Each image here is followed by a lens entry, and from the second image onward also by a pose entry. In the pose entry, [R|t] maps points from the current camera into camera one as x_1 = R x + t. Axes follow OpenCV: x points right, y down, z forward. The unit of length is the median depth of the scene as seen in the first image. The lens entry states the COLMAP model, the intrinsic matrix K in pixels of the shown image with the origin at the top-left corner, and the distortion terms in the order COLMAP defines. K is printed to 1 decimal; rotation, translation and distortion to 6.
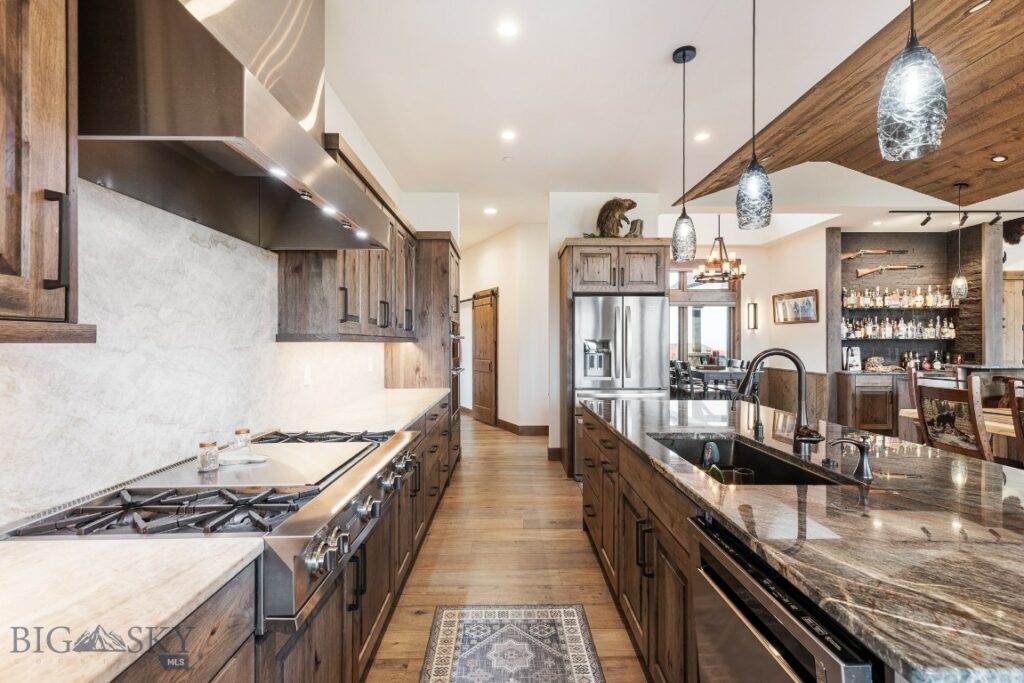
lens RADIAL K [[461.1, 0, 511.1], [0, 461.1, 341.5], [0, 0, 1]] dist [0.004323, -0.000593]
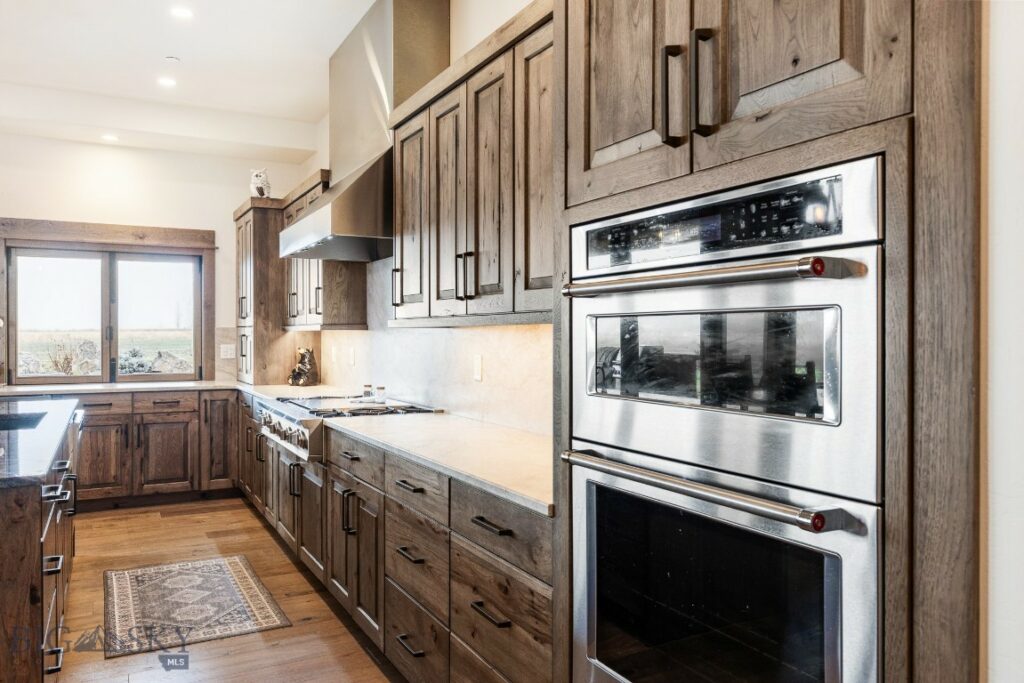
lens RADIAL K [[751.8, 0, 508.8], [0, 751.8, 338.5], [0, 0, 1]] dist [0.000429, -0.001851]
pose [[-0.888239, 0.001207, -0.459380, 0.067336], [-0.000178, 0.999996, 0.002970, 0.010468], [0.459381, 0.002720, -0.888235, 1.270035]]
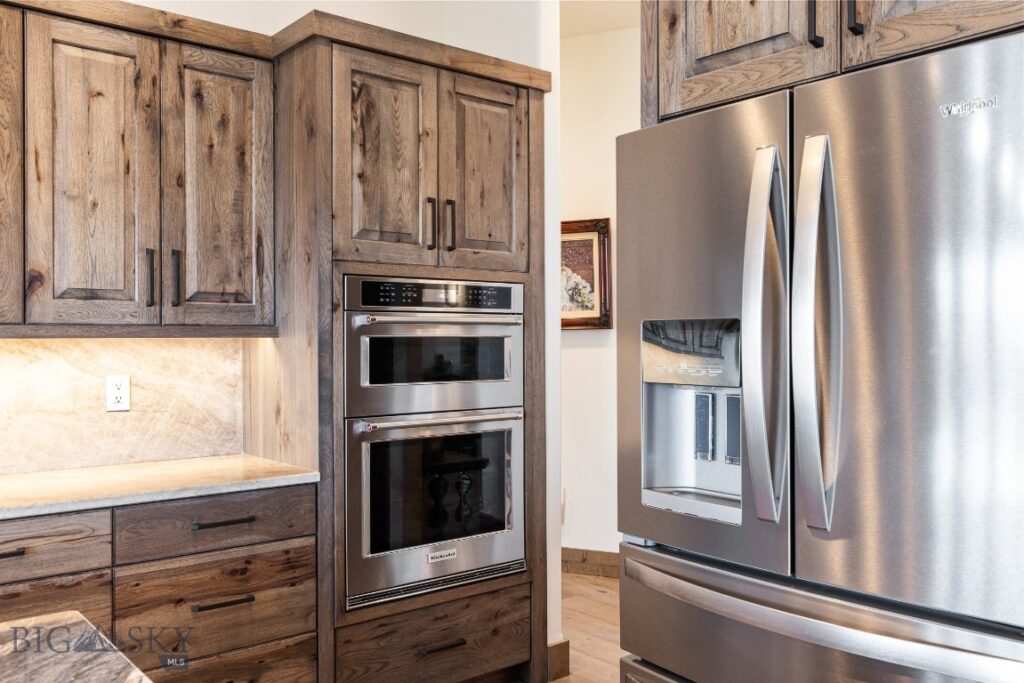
lens RADIAL K [[871.8, 0, 508.5], [0, 871.8, 342.3], [0, 0, 1]] dist [-0.012290, -0.004751]
pose [[0.626414, 0.002689, -0.779486, 0.427801], [0.003996, 0.999970, 0.006661, 0.001821], [0.779480, -0.007287, 0.626384, 0.664360]]
